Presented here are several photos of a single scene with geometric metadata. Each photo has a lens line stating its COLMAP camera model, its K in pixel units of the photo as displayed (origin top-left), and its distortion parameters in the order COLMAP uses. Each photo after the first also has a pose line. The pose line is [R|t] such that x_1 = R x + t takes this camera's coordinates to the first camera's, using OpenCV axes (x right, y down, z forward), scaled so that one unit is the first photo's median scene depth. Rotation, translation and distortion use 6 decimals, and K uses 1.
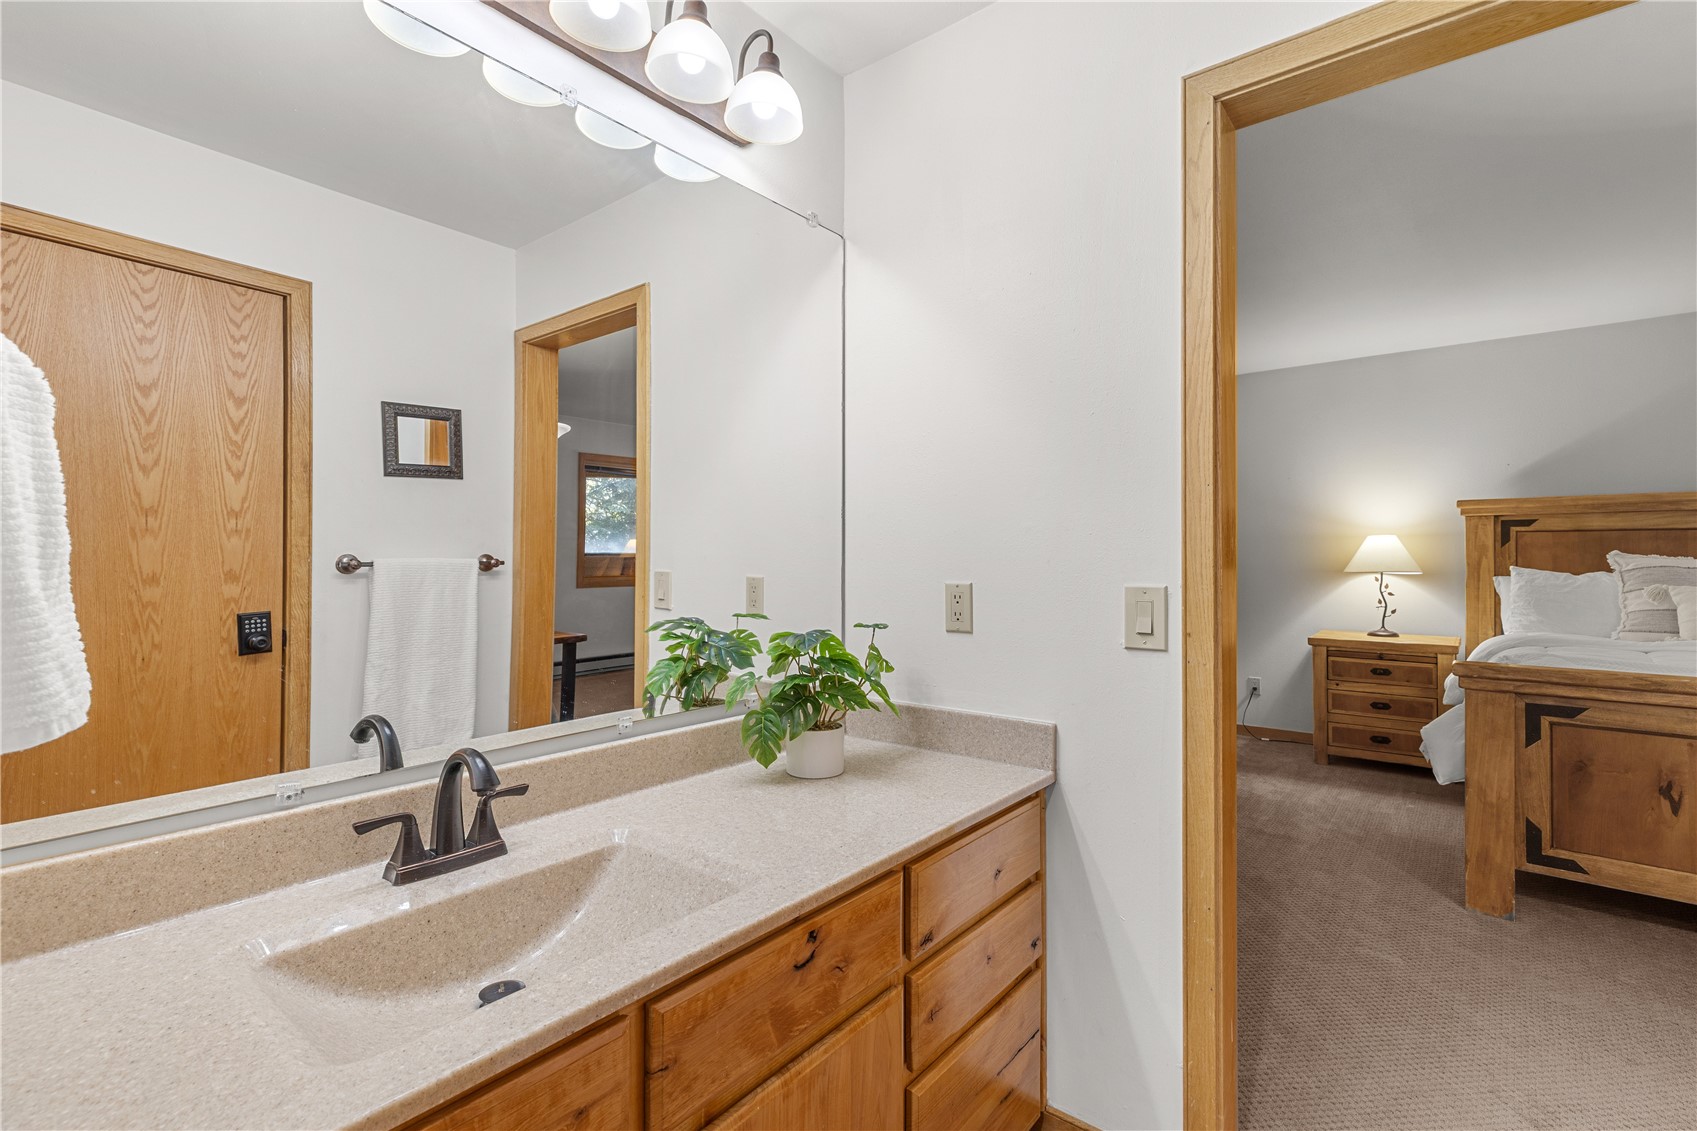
lens RADIAL K [[765.4, 0, 837.9], [0, 765.4, 560.5], [0, 0, 1]] dist [0.003964, 0.000382]
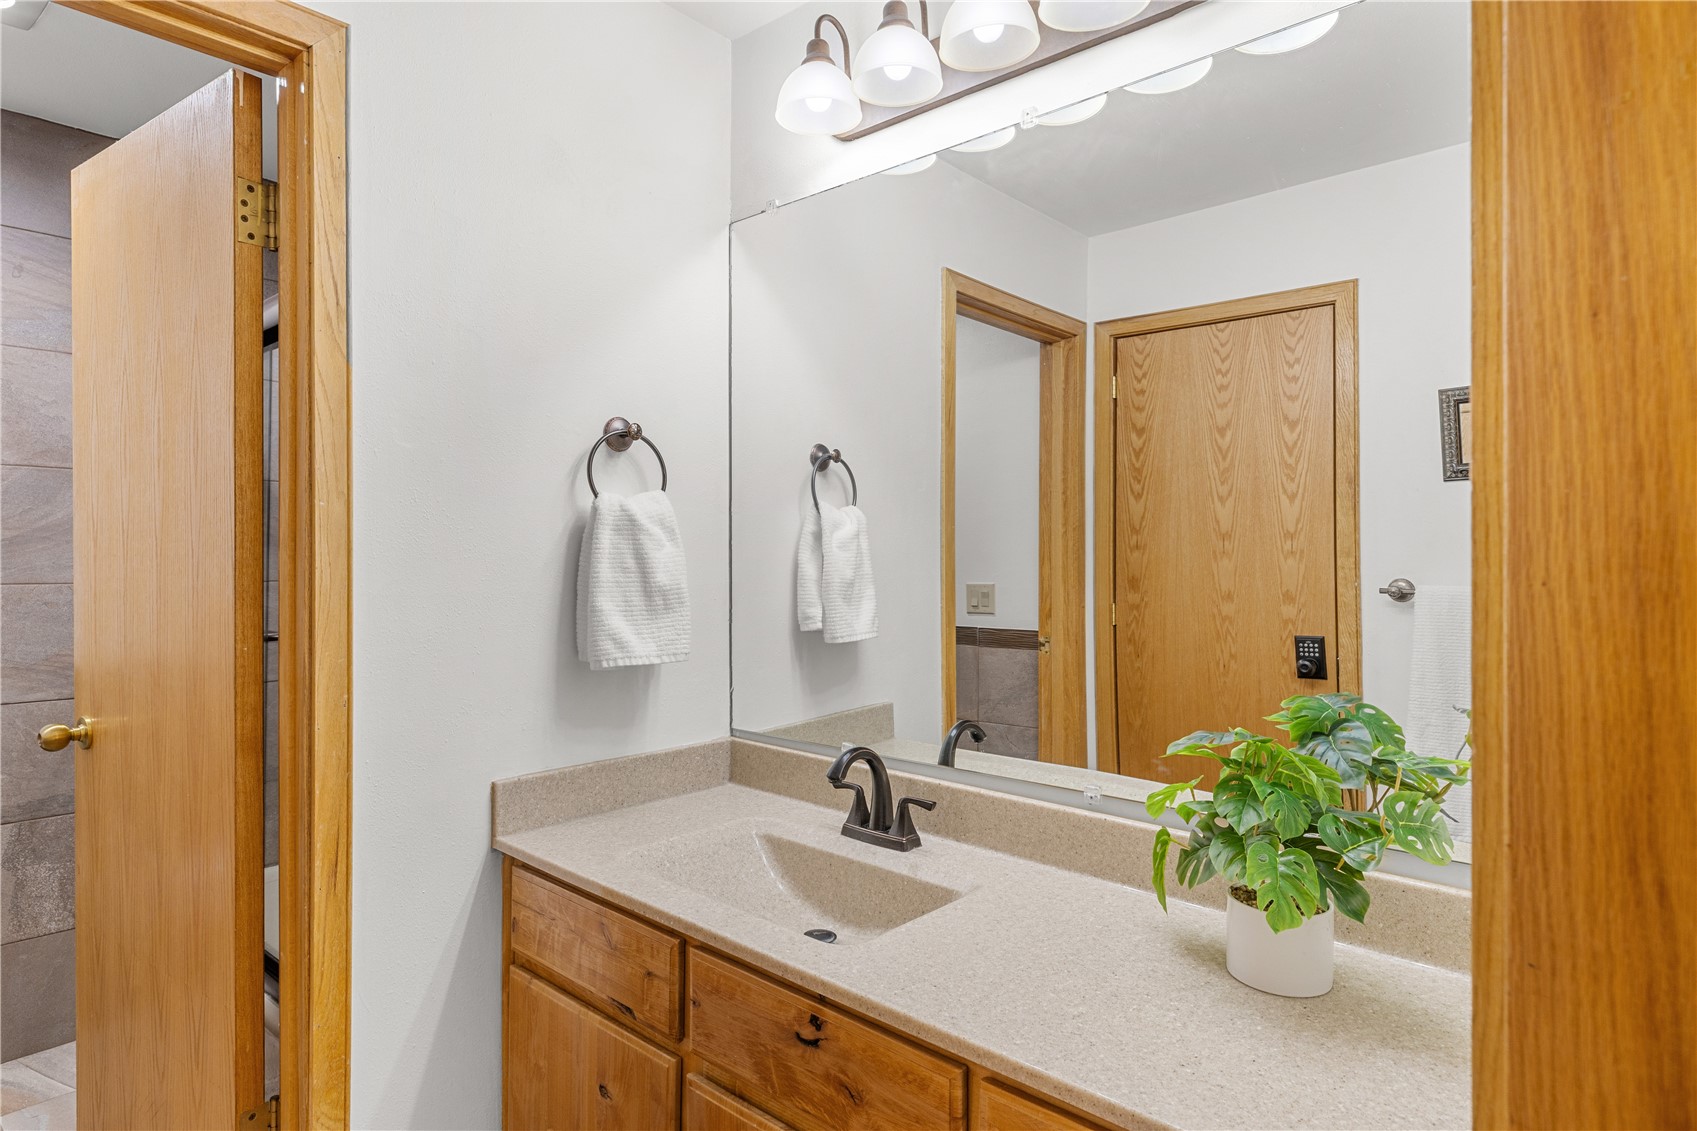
lens RADIAL K [[913.8, 0, 837.8], [0, 913.8, 548.0], [0, 0, 1]] dist [0.000980, -0.000316]
pose [[-0.034570, -0.008575, -0.999365, 0.479964], [-0.005227, 0.999951, -0.008400, -0.032995], [0.999389, 0.004933, -0.034613, 0.473458]]
